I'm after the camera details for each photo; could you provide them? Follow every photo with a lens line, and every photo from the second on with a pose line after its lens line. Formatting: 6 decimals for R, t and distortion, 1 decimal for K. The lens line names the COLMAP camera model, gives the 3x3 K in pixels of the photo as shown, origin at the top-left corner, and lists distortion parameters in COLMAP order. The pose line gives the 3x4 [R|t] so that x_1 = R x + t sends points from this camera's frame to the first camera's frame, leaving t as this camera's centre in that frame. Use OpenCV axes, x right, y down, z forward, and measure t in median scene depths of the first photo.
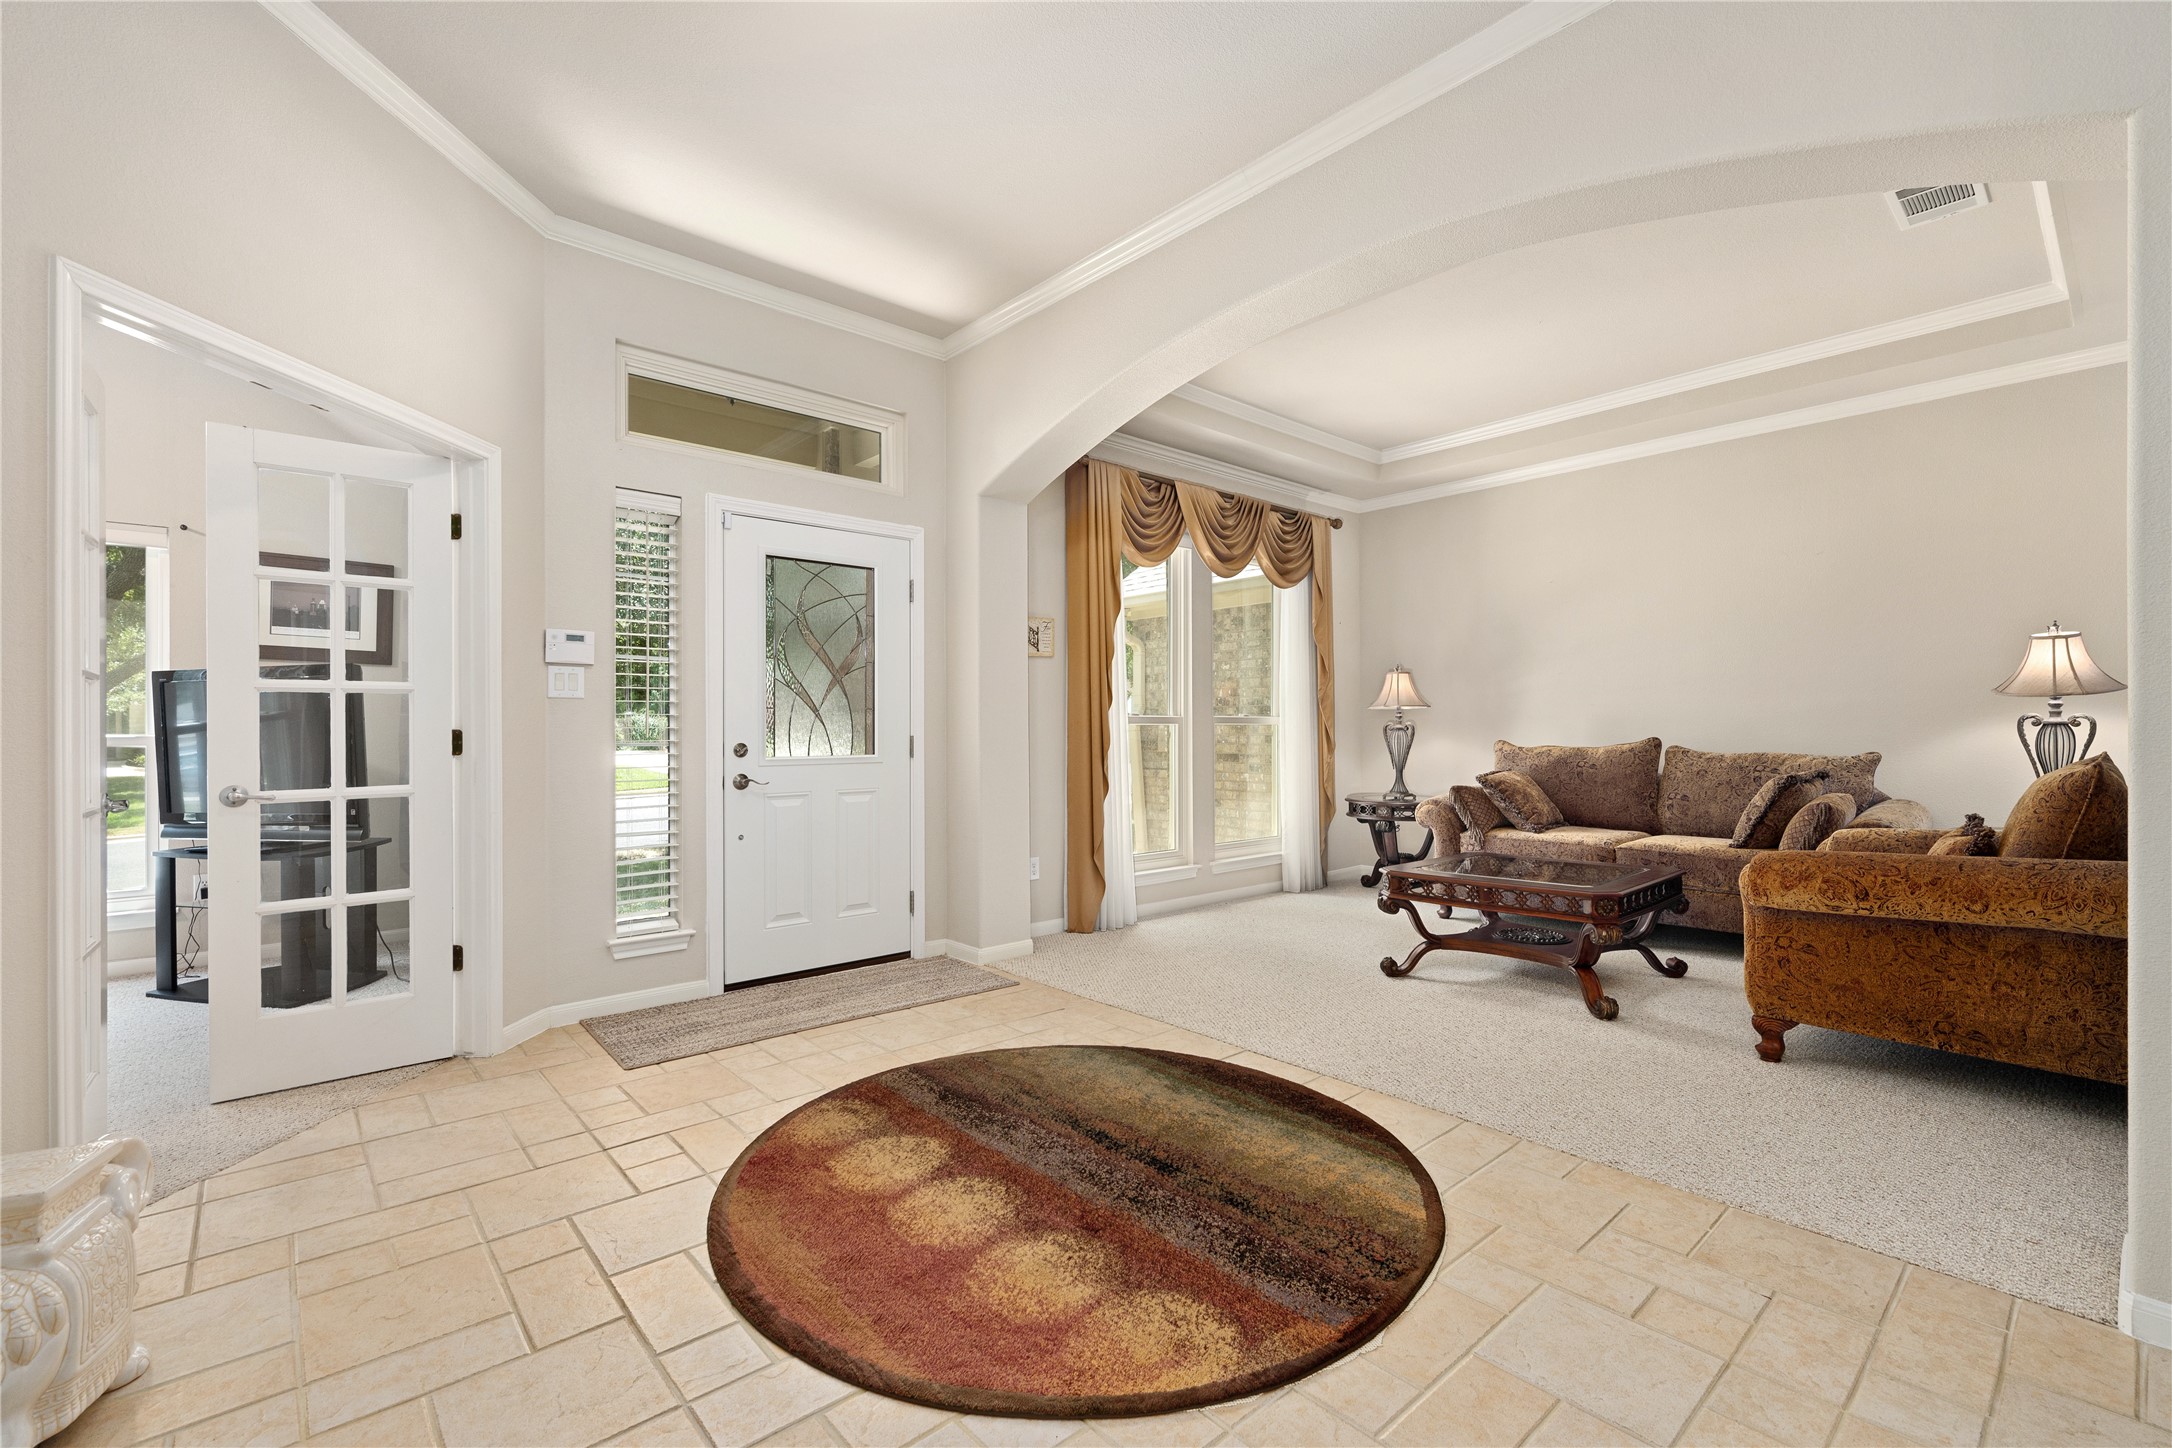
lens RADIAL K [[935.4, 0, 1085.8], [0, 935.4, 728.6], [0, 0, 1]] dist [0.002077, -0.000601]
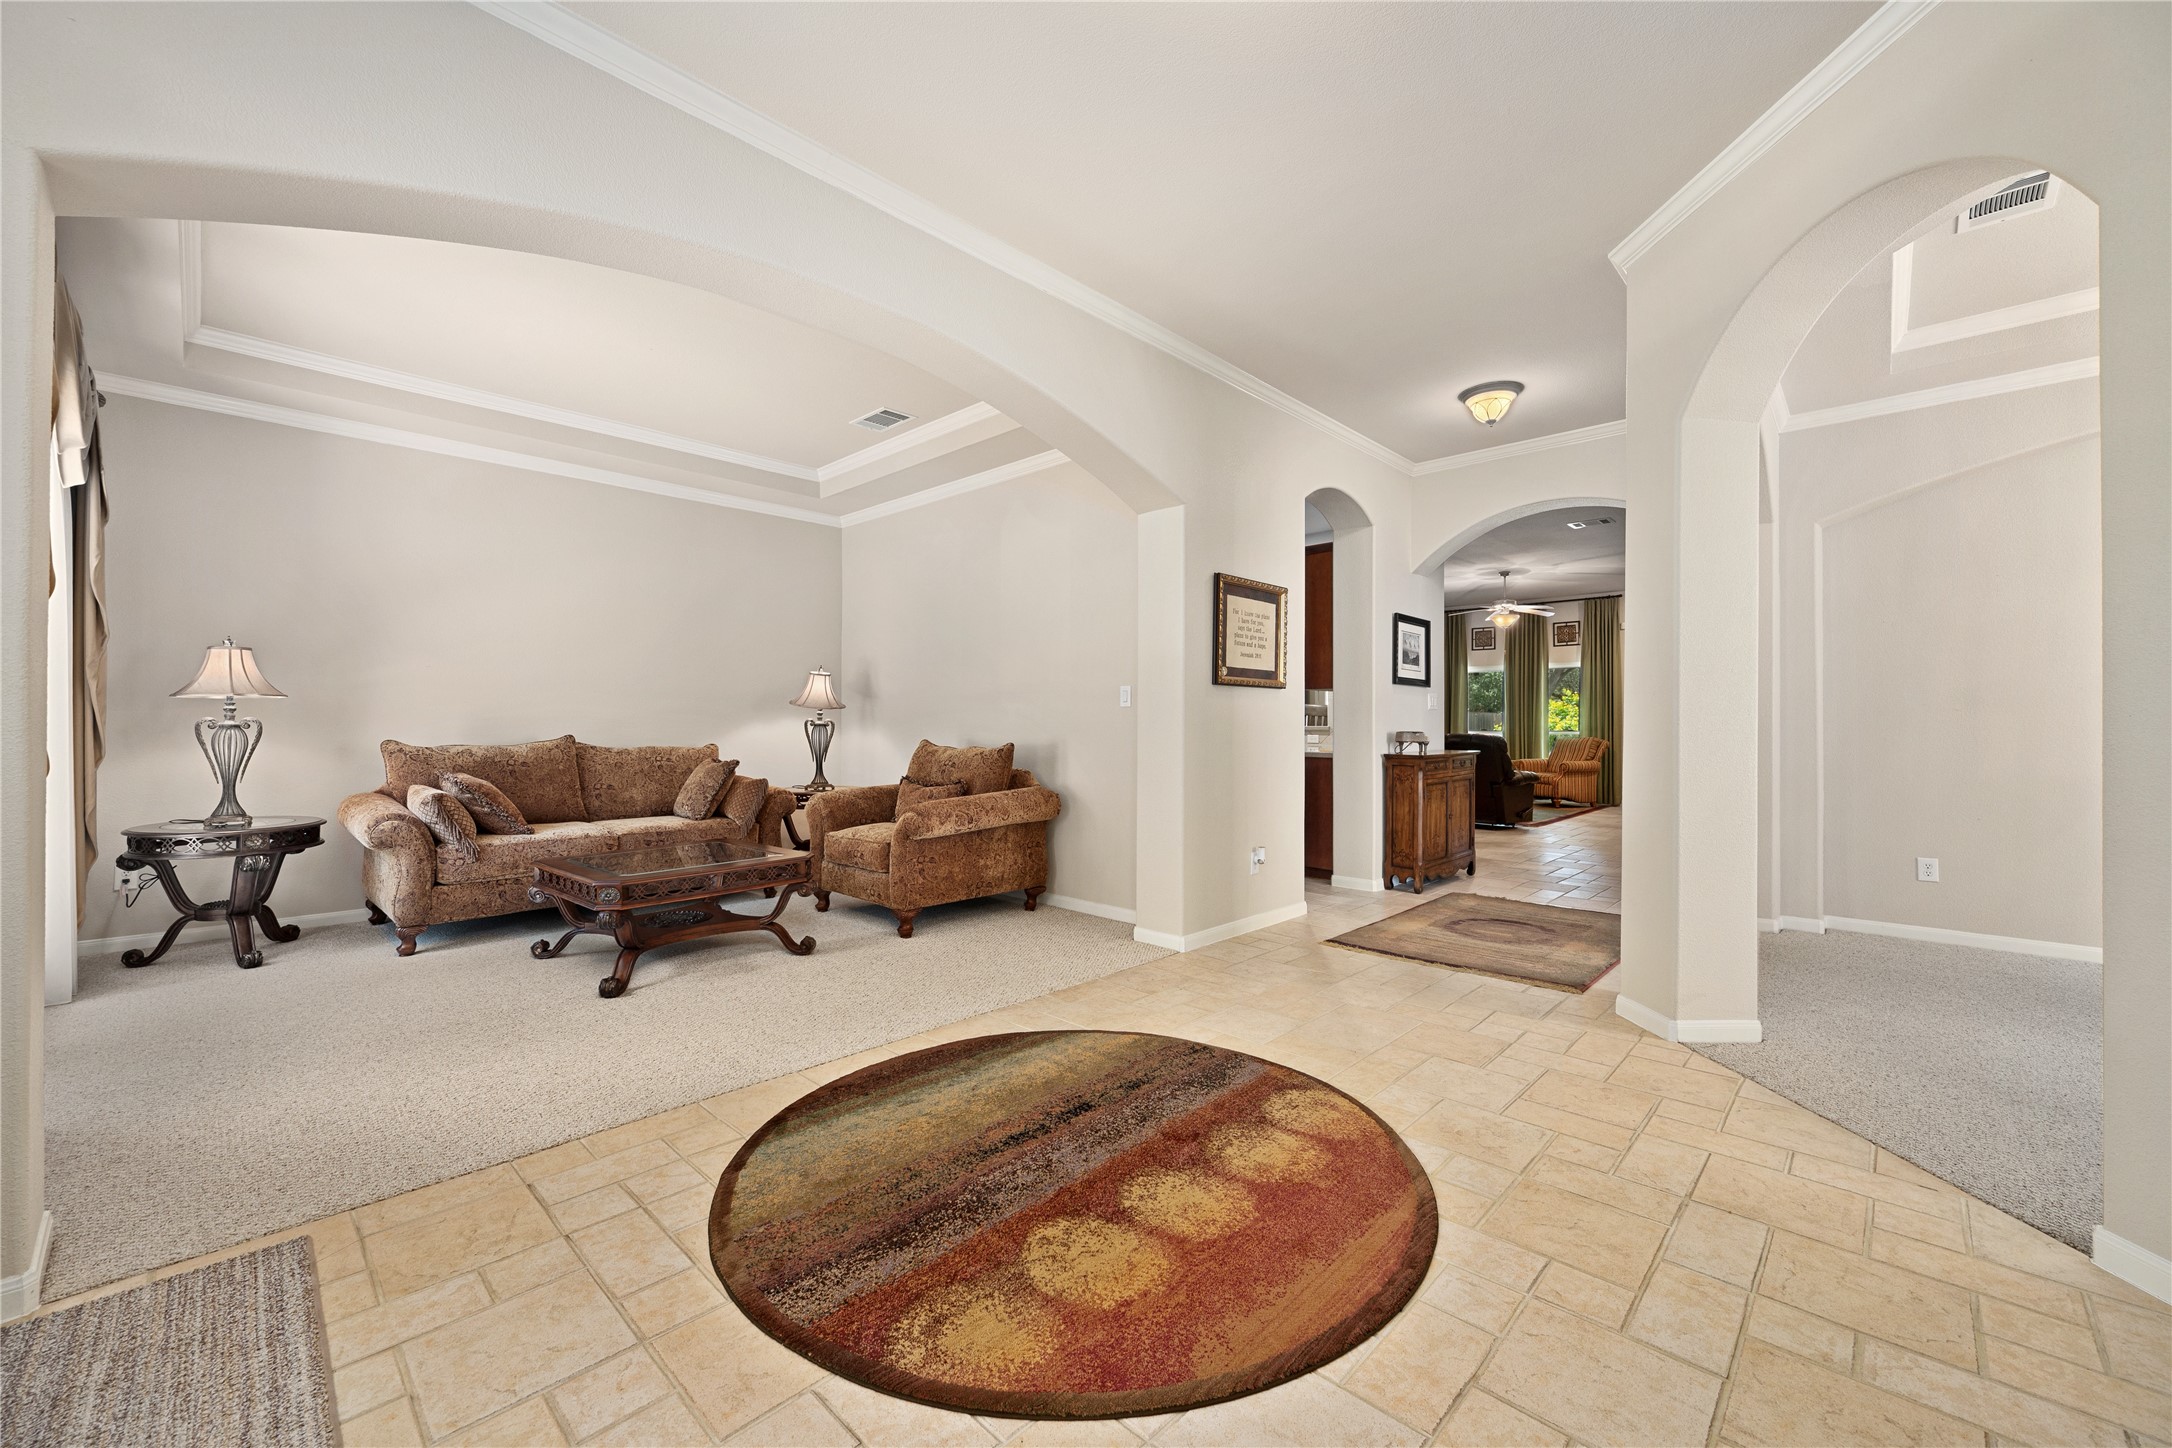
lens RADIAL K [[846.3, 0, 1090.2], [0, 846.3, 730.4], [0, 0, 1]] dist [-0.014108, 0.000034]
pose [[-0.082093, 0.000465, 0.996625, -0.791126], [-0.000083, 1.000000, -0.000474, 0.007592], [-0.996625, -0.000121, -0.082093, 0.904685]]
